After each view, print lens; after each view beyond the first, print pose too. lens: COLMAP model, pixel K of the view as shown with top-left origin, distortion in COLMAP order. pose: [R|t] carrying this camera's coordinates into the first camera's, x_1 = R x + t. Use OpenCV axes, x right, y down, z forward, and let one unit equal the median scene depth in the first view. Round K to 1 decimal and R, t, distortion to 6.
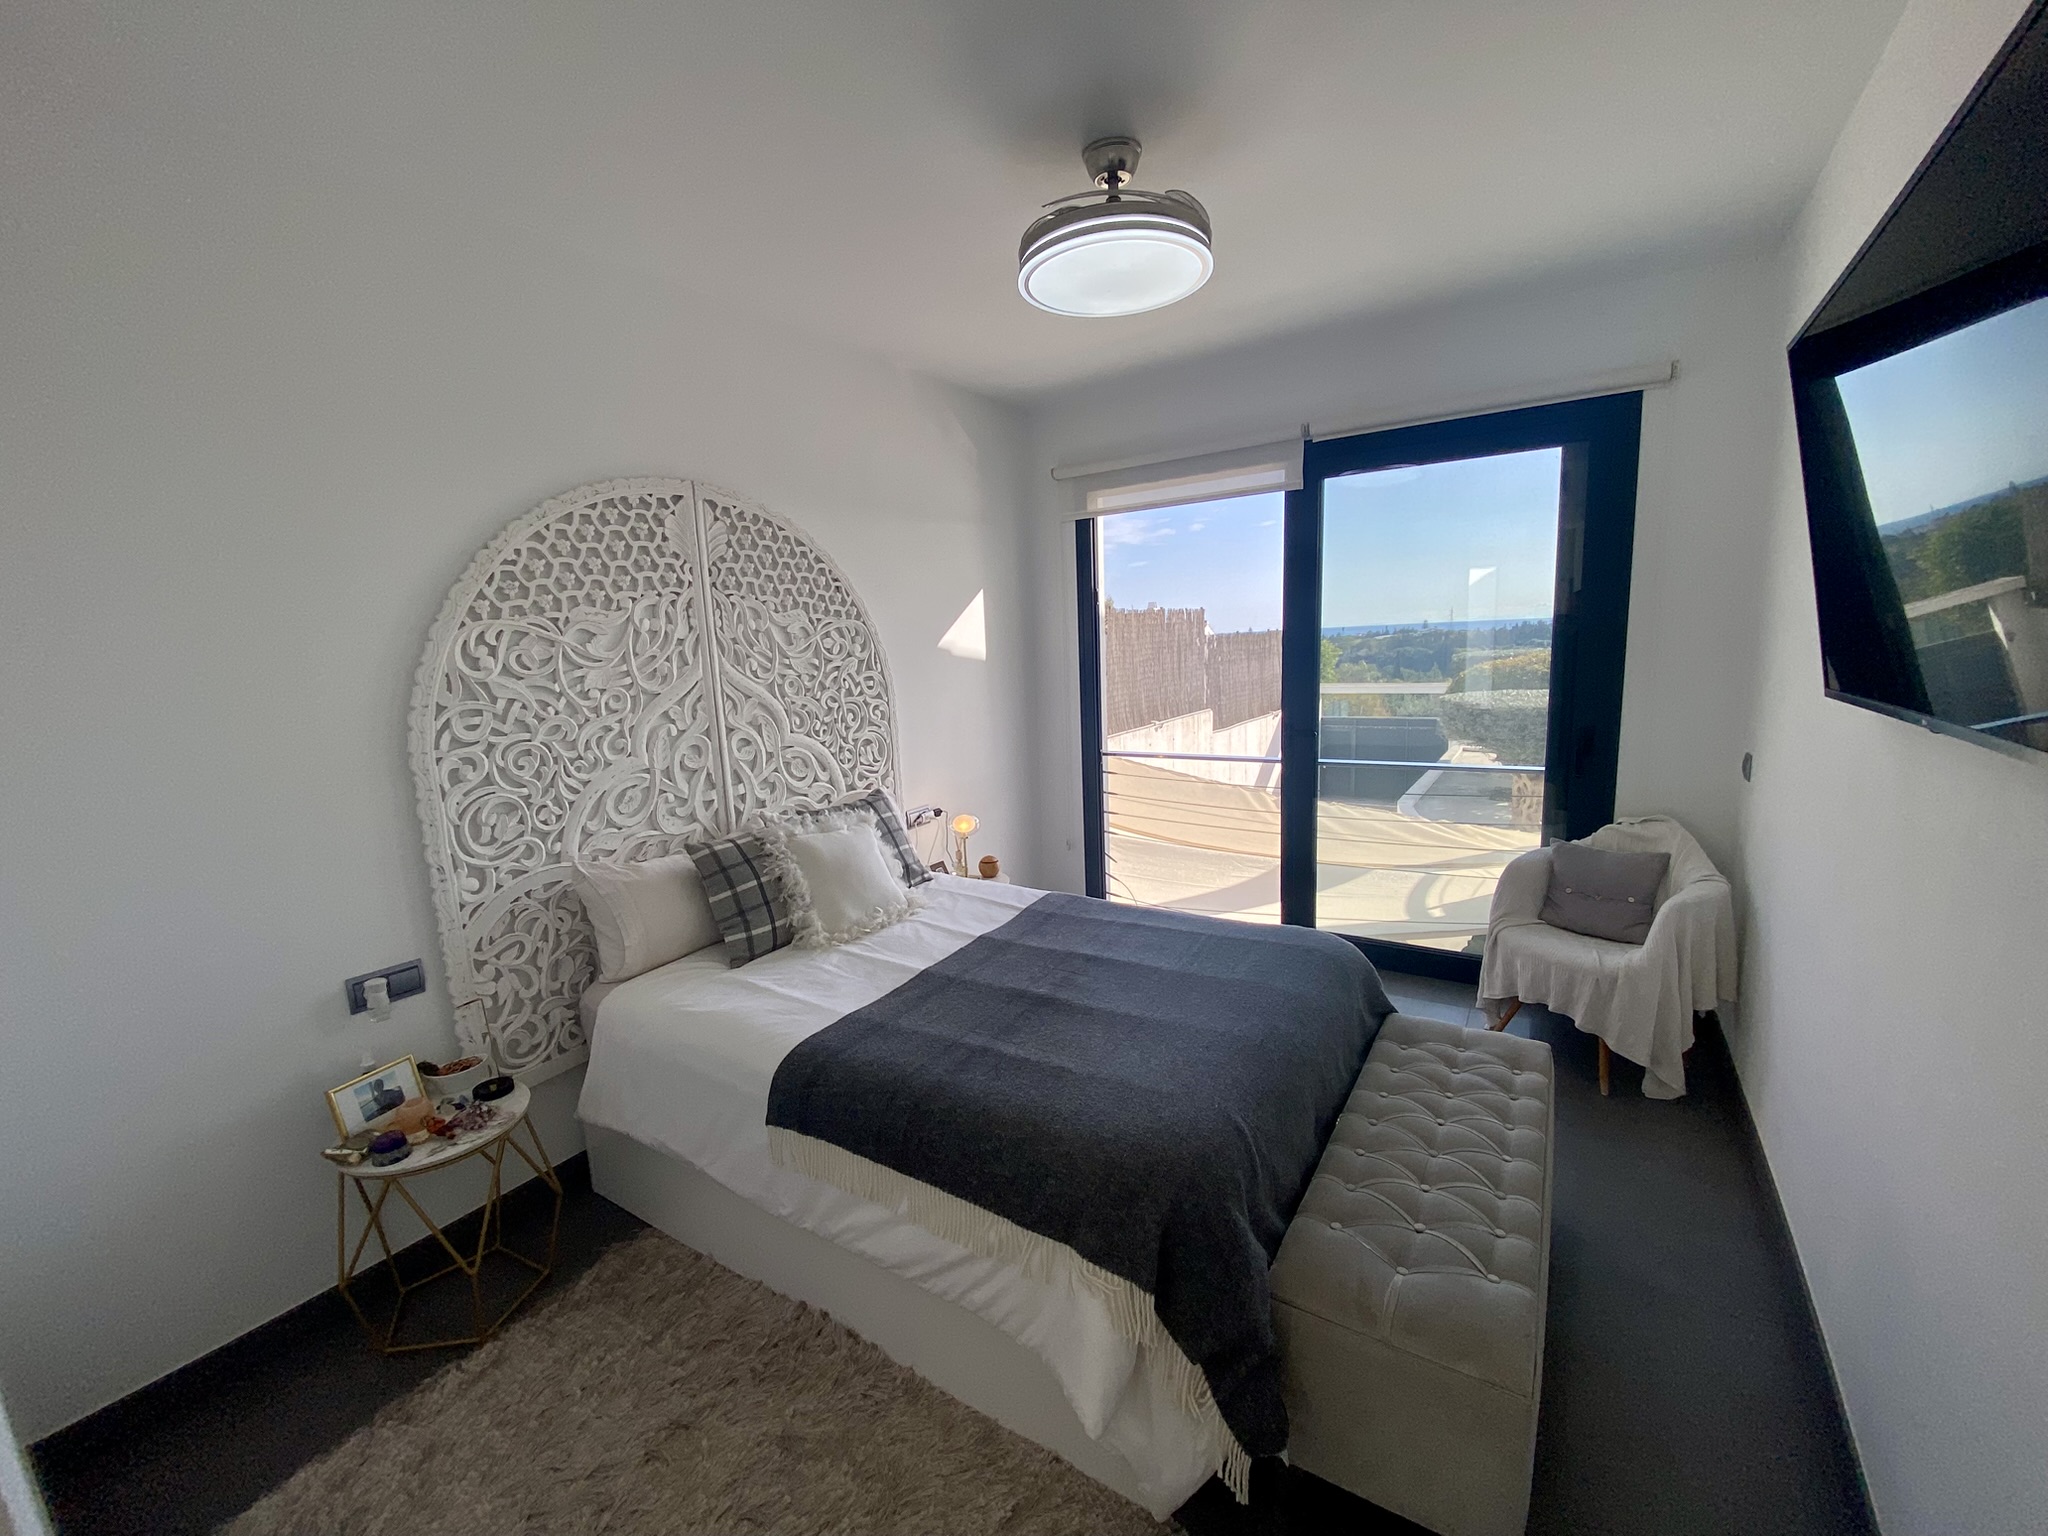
lens RADIAL K [[825.4, 0, 1019.7], [0, 825.4, 771.5], [0, 0, 1]] dist [0.024022, -0.022714]
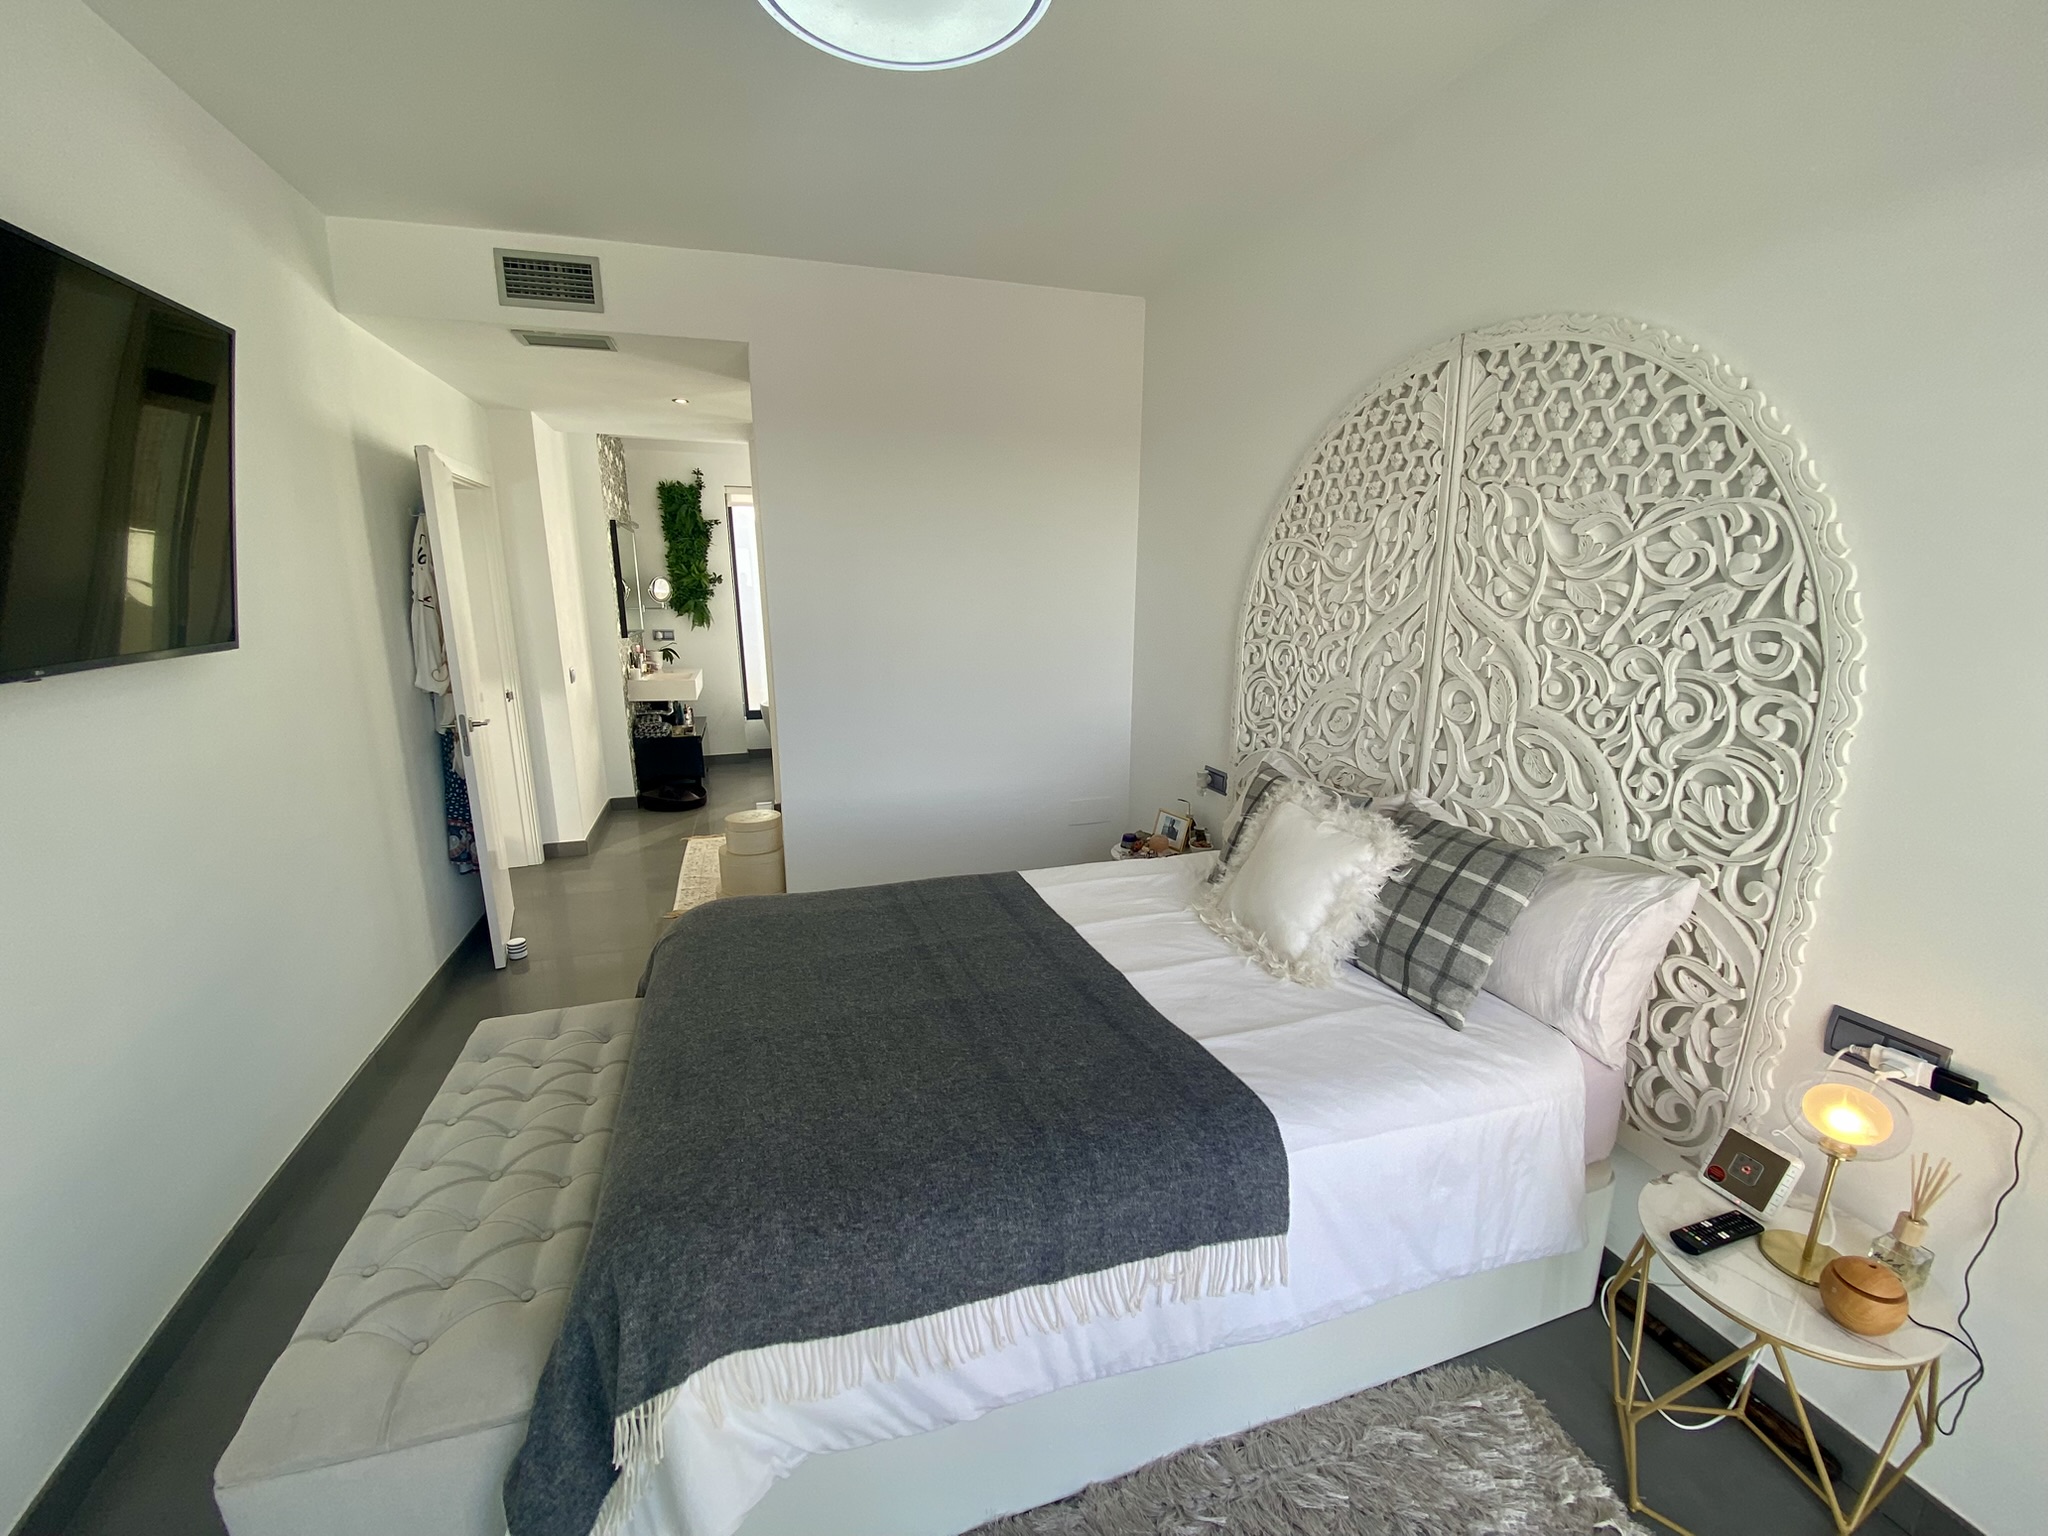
lens RADIAL K [[825.4, 0, 1019.7], [0, 825.4, 771.5], [0, 0, 1]] dist [0.024022, -0.022714]
pose [[-0.627927, 0.205605, -0.750623, 0.495329], [-0.099889, 0.935205, 0.339725, -0.195354], [0.771835, 0.288302, -0.566703, 1.225579]]
